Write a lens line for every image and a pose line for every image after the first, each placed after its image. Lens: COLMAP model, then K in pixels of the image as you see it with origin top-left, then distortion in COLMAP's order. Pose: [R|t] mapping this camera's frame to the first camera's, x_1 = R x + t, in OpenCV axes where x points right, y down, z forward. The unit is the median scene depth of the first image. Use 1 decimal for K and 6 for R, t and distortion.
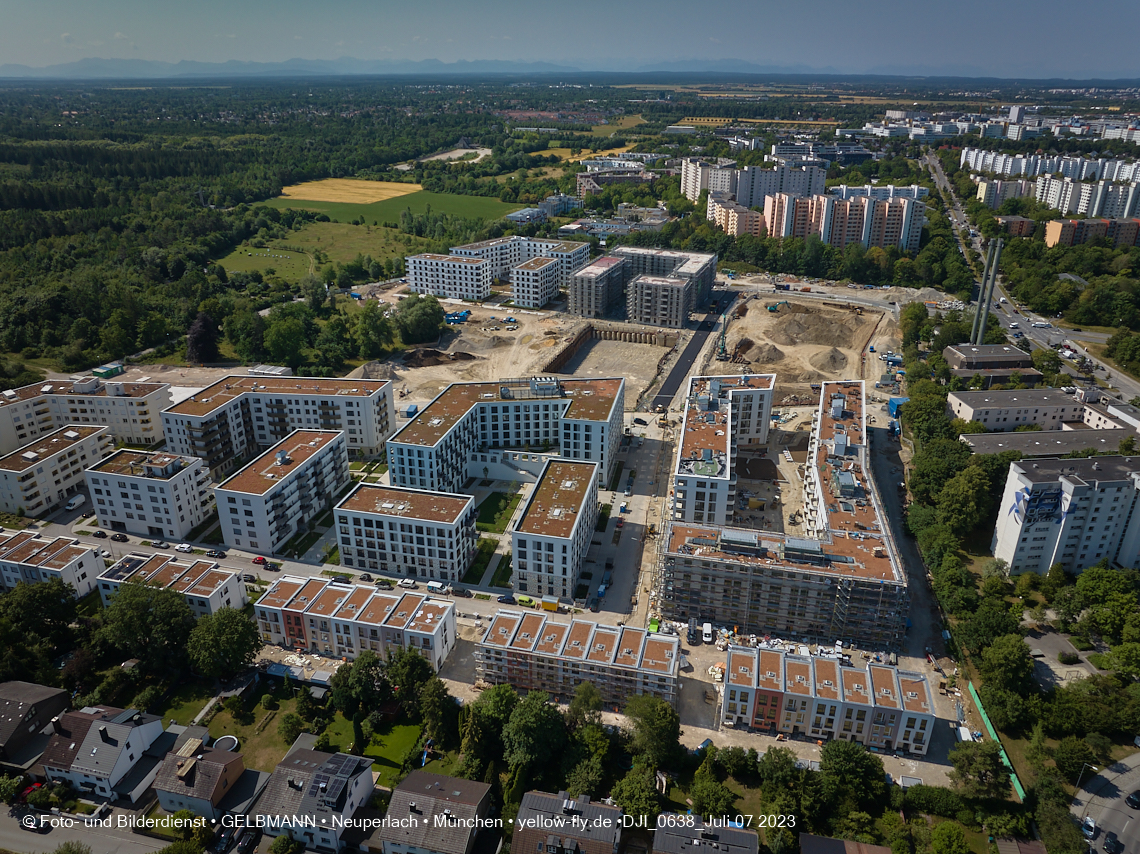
lens RADIAL K [[802.9, 0, 568.3], [0, 802.9, 426.9], [0, 0, 1]] dist [-0.037867, 0.001912]
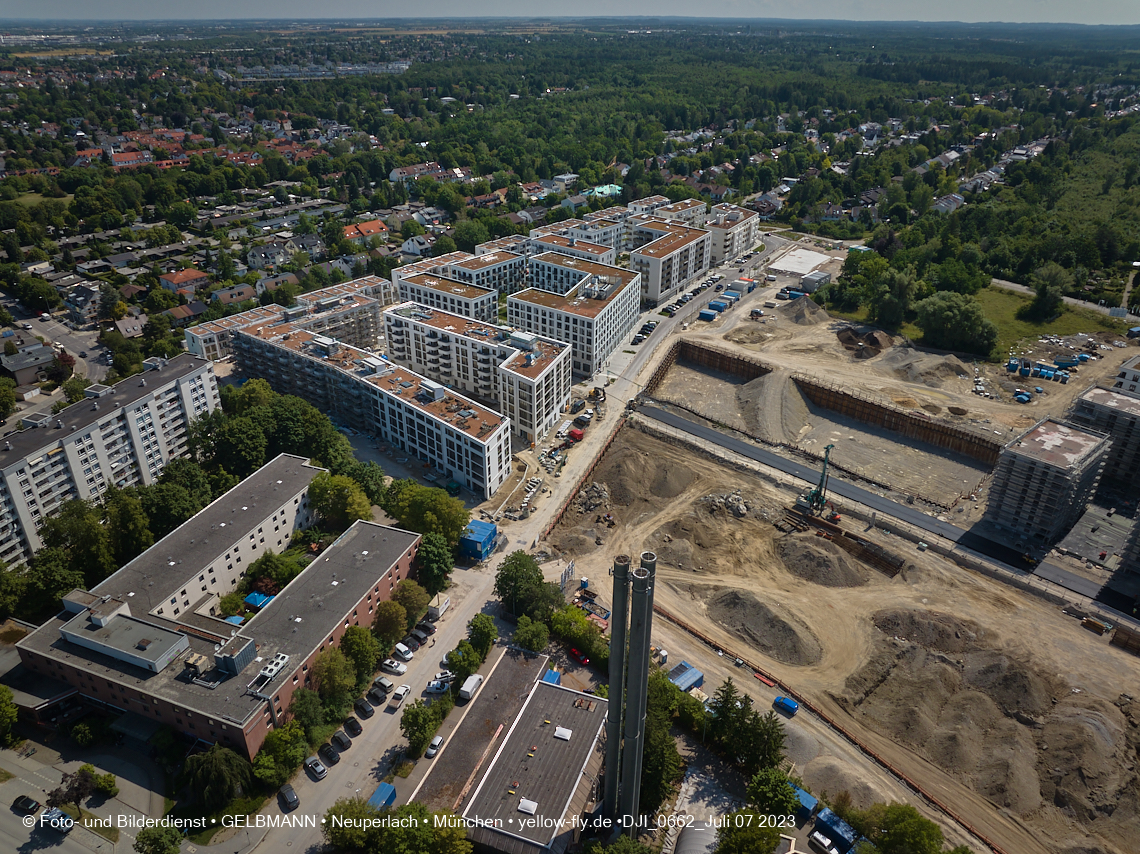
lens RADIAL K [[803.9, 0, 568.2], [0, 803.9, 424.5], [0, 0, 1]] dist [-0.034652, -0.006209]
pose [[-0.441273, 0.406756, -0.799892, 0.995287], [-0.370086, 0.729548, 0.575149, -0.562028], [0.817505, 0.549826, -0.171395, 1.293458]]
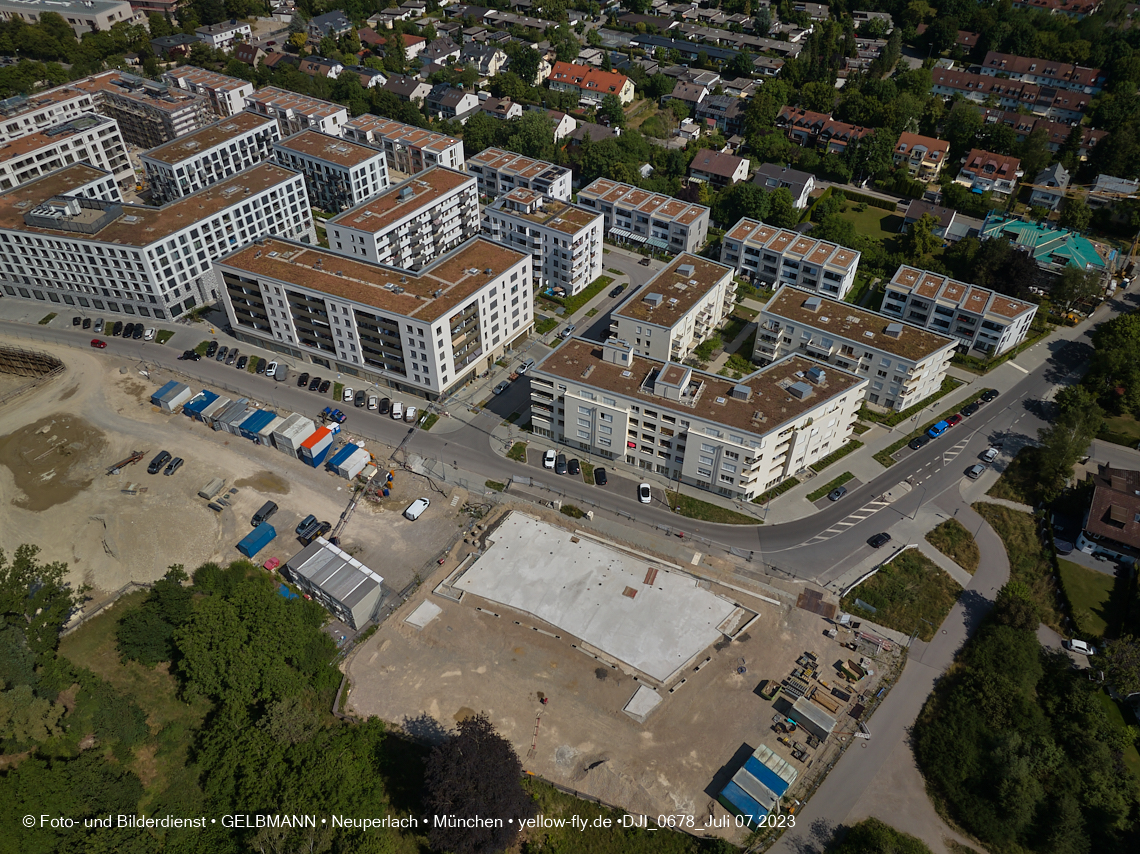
lens RADIAL K [[805.7, 0, 567.7], [0, 805.7, 428.4], [0, 0, 1]] dist [-0.051831, 0.028391]
pose [[-0.941528, -0.233277, 0.243117, -0.721499], [0.126631, 0.423665, 0.896924, -0.579269], [-0.312232, 0.875266, -0.369353, 1.328085]]
